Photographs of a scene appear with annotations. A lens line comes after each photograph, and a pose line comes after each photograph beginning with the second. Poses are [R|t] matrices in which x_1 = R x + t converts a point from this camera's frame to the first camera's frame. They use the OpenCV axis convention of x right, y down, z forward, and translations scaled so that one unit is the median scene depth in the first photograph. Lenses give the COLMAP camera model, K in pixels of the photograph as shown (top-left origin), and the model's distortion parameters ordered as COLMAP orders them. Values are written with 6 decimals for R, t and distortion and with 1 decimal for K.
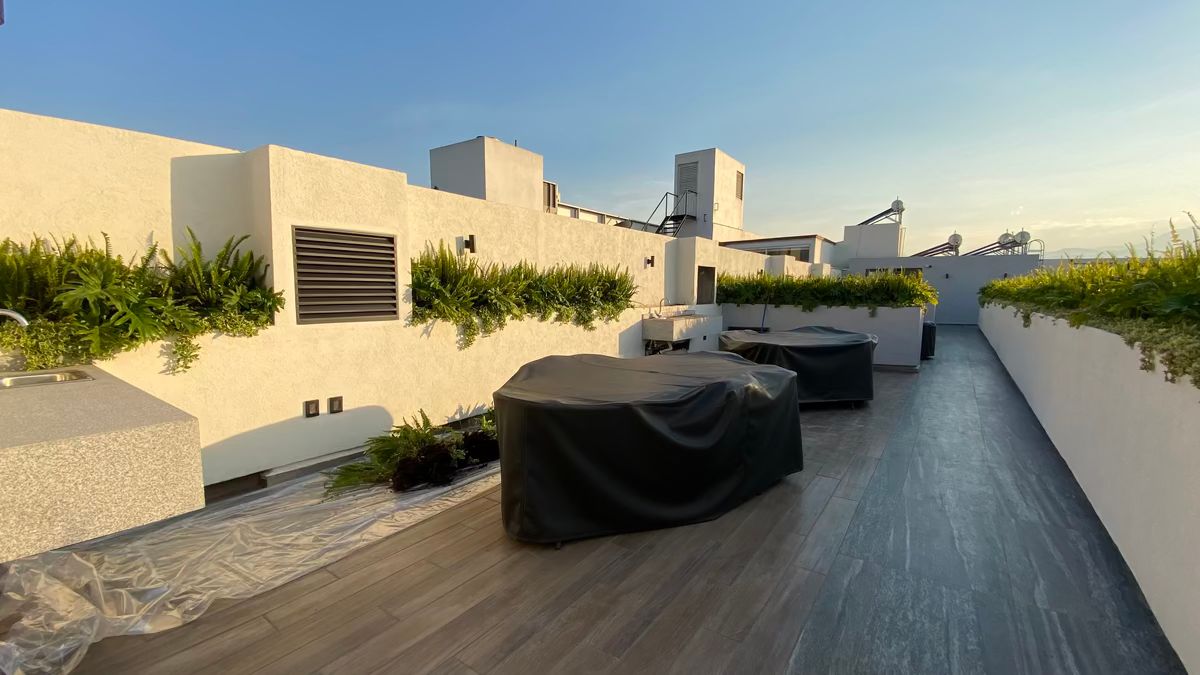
lens RADIAL K [[490.7, 0, 600.0], [0, 490.7, 337.5], [0, 0, 1]] dist [0.036004, -0.028171]
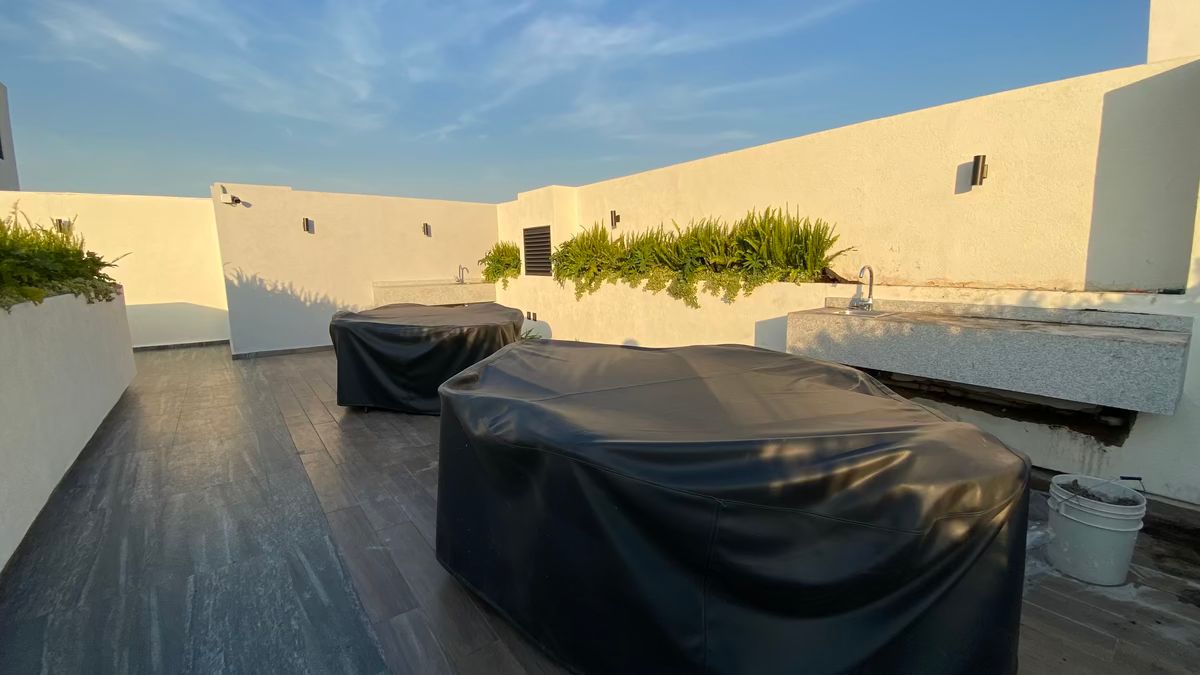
lens RADIAL K [[490.7, 0, 600.0], [0, 490.7, 337.5], [0, 0, 1]] dist [0.036004, -0.028171]
pose [[-0.296711, 0.145891, -0.943758, 1.151824], [-0.082865, 0.980601, 0.177639, -0.141266], [0.951365, 0.130912, -0.278866, 1.654510]]
